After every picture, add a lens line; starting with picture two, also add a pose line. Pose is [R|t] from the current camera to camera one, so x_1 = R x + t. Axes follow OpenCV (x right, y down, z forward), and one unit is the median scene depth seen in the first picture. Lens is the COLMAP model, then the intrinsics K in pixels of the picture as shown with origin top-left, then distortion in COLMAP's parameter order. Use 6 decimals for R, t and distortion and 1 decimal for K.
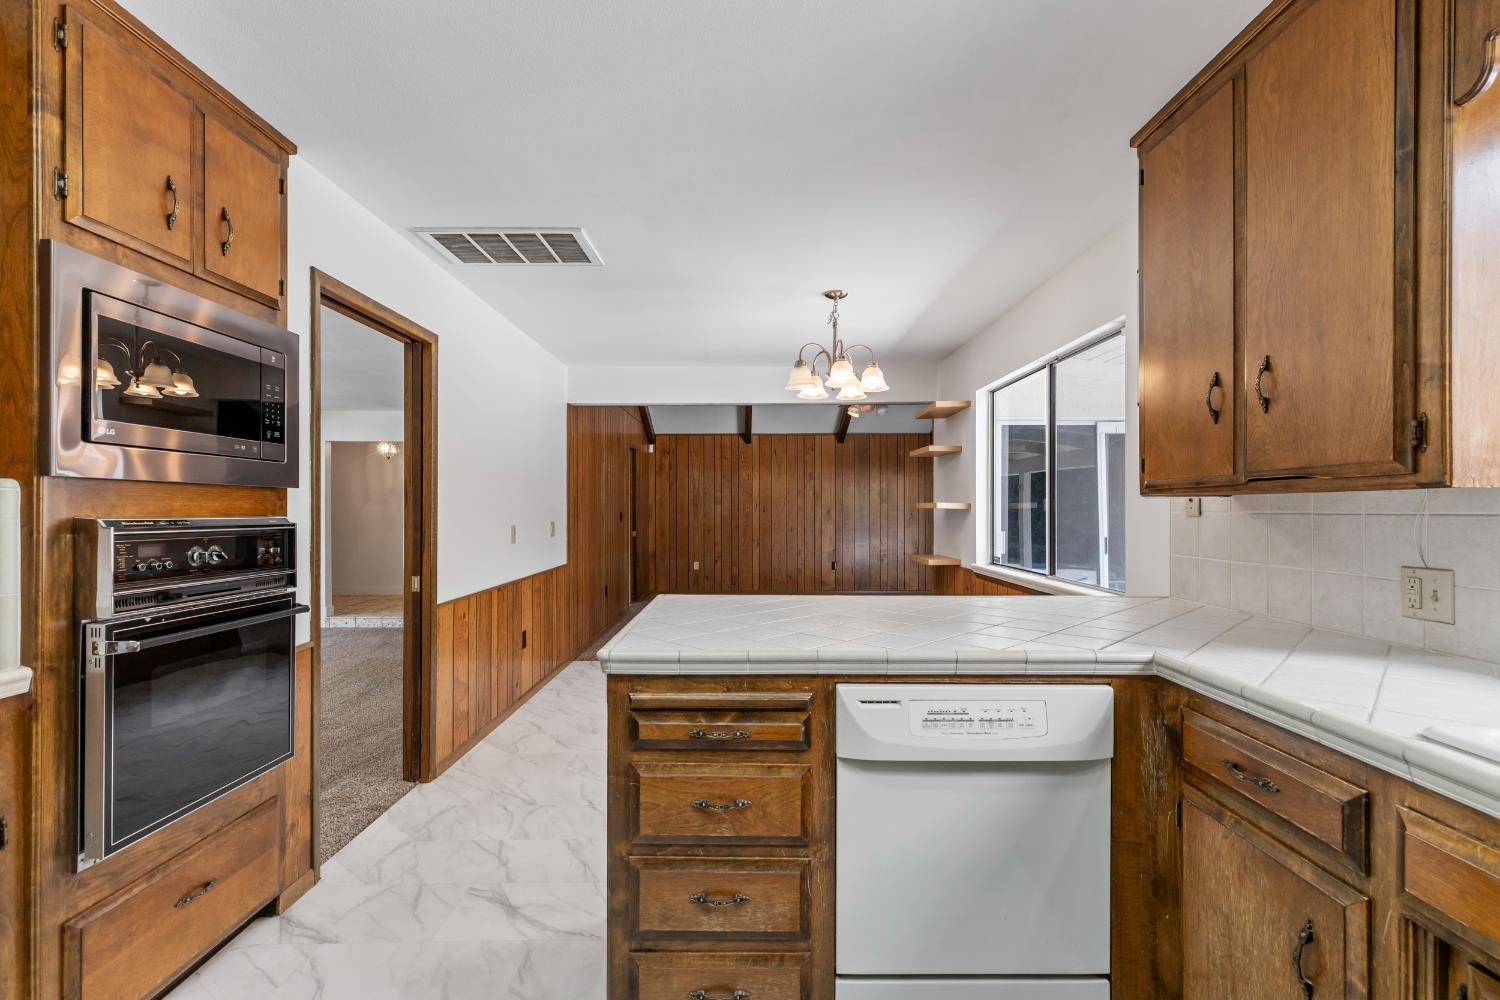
lens RADIAL K [[679.4, 0, 754.9], [0, 679.4, 510.5], [0, 0, 1]] dist [-0.000003, 0.000014]
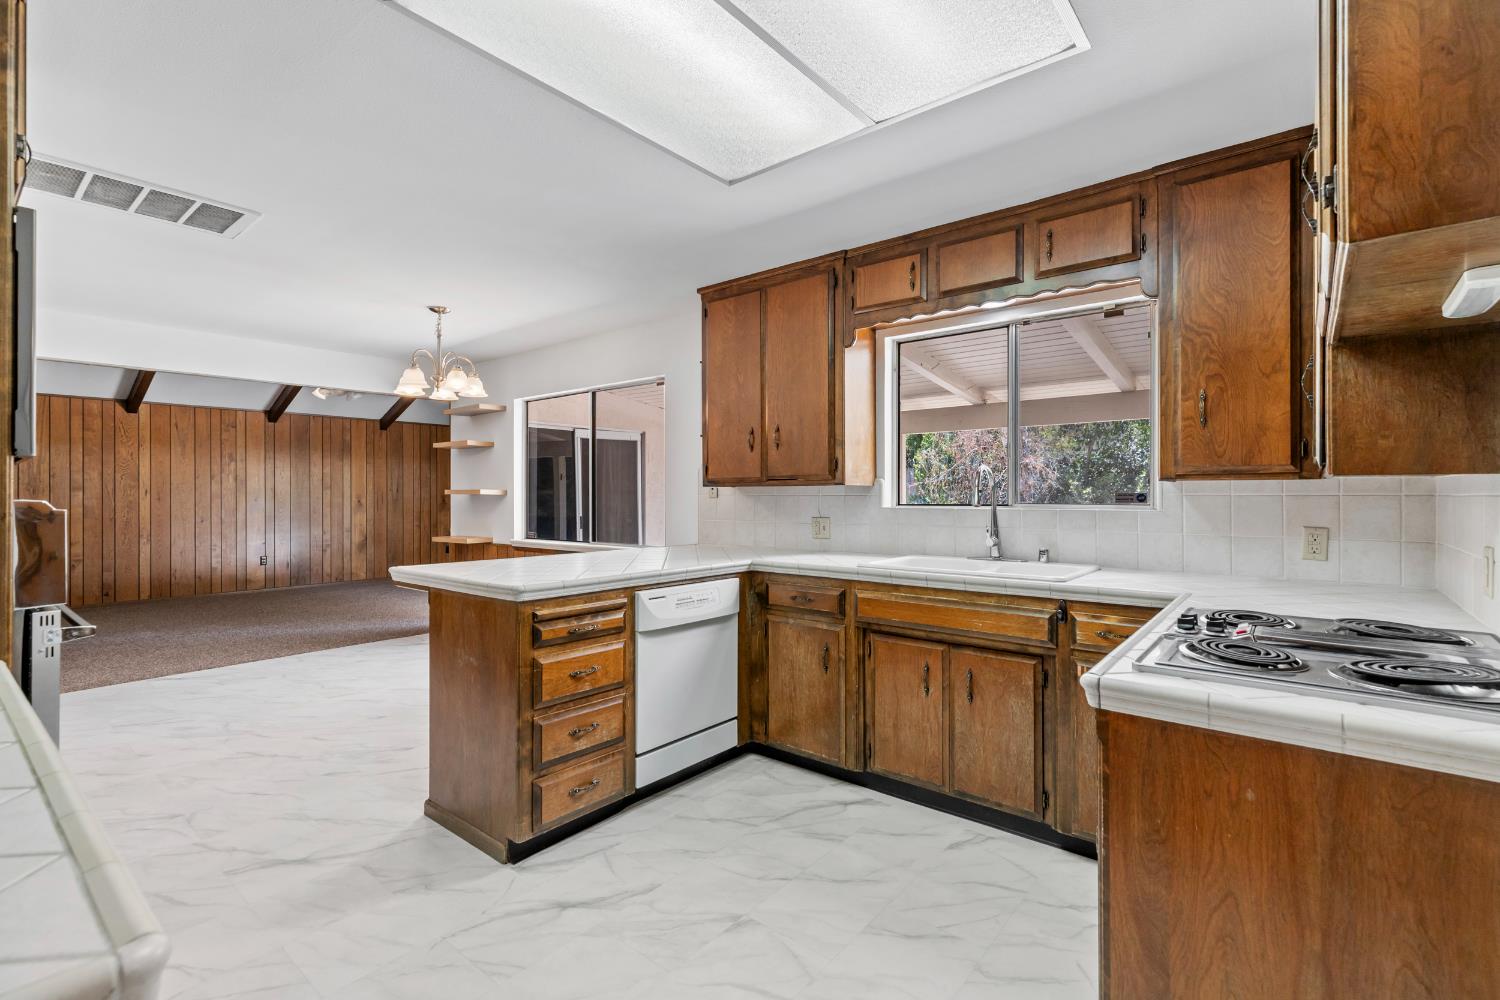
lens RADIAL K [[675.0, 0, 757.9], [0, 675.0, 494.8], [0, 0, 1]] dist [0.003129, 0.000082]
pose [[0.631713, -0.000755, 0.775202, -1.048209], [0.004808, 0.999984, -0.002944, 0.010143], [-0.775187, 0.005587, 0.631707, -0.362082]]
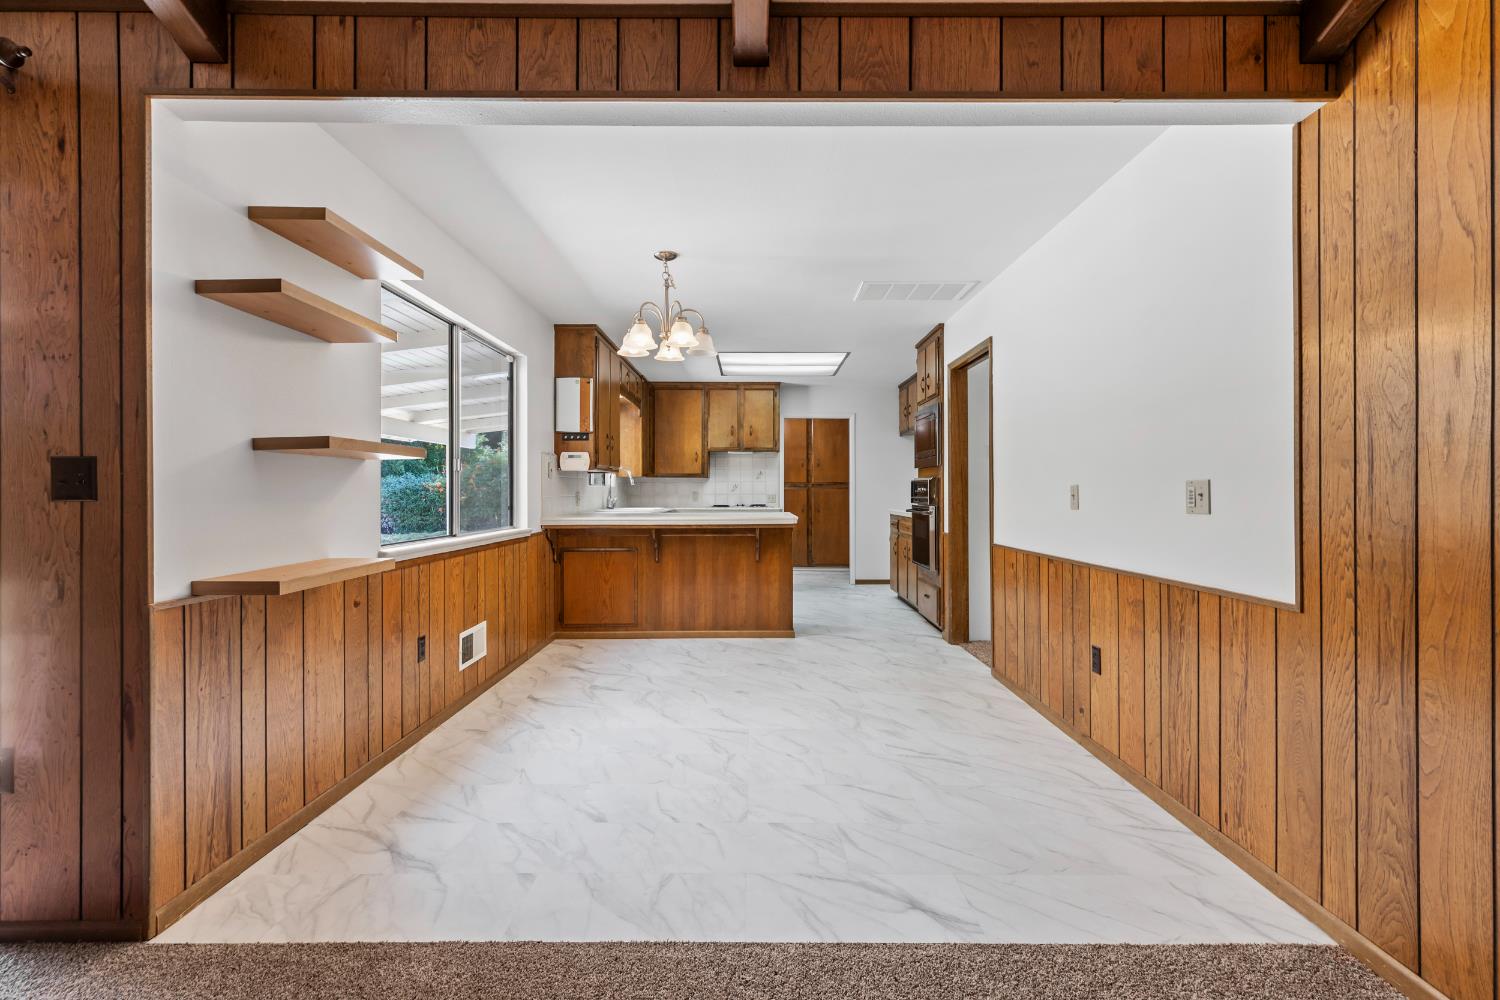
lens RADIAL K [[675.0, 0, 757.9], [0, 675.0, 494.8], [0, 0, 1]] dist [0.003129, 0.000082]
pose [[-0.999992, 0.001534, -0.003816, -0.034283], [0.001521, 0.999993, 0.003363, 0.084427], [0.003821, 0.003357, -0.999987, 4.861402]]
